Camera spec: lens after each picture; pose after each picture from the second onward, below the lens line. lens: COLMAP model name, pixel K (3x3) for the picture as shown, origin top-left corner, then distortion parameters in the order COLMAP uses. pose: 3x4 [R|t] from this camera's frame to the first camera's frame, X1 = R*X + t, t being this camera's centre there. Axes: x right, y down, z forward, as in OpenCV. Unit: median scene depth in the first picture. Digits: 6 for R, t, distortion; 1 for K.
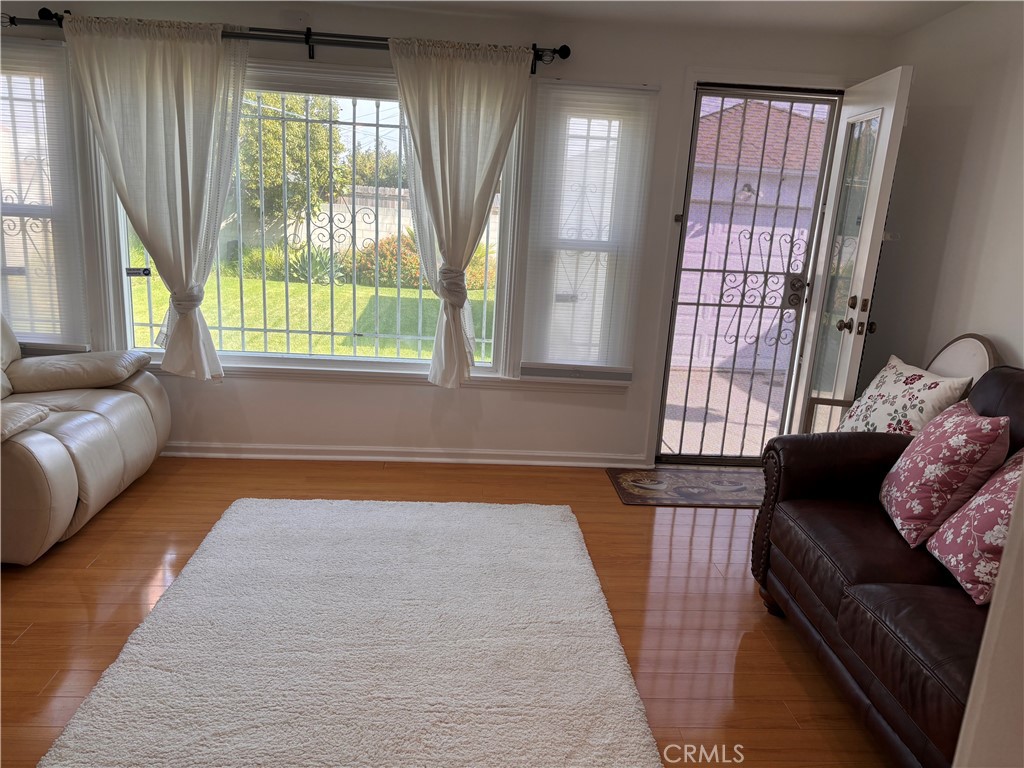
lens RADIAL K [[764.5, 0, 518.2], [0, 764.5, 391.7], [0, 0, 1]] dist [0.013409, -0.017853]
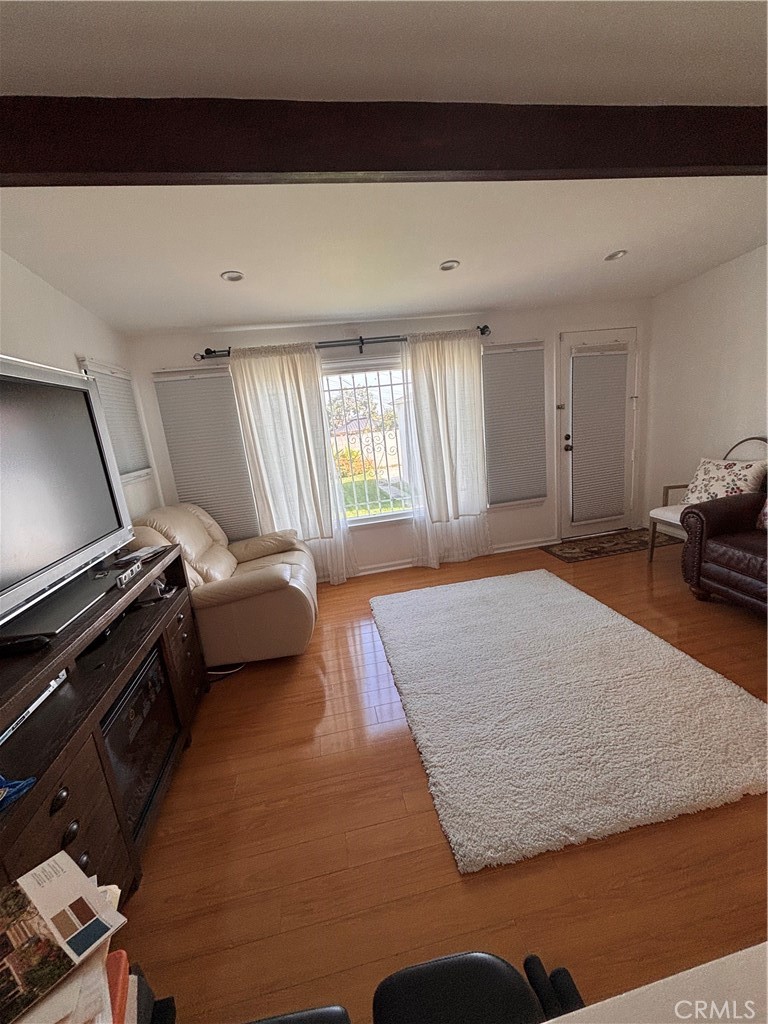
lens RADIAL K [[412.5, 0, 384.8], [0, 412.5, 515.0], [0, 0, 1]] dist [0.002043, 0.000761]
pose [[0.982557, -0.179280, 0.049412, -0.341434], [0.180447, 0.983376, -0.020238, -0.026119], [-0.044962, 0.028801, 0.998573, 0.027636]]
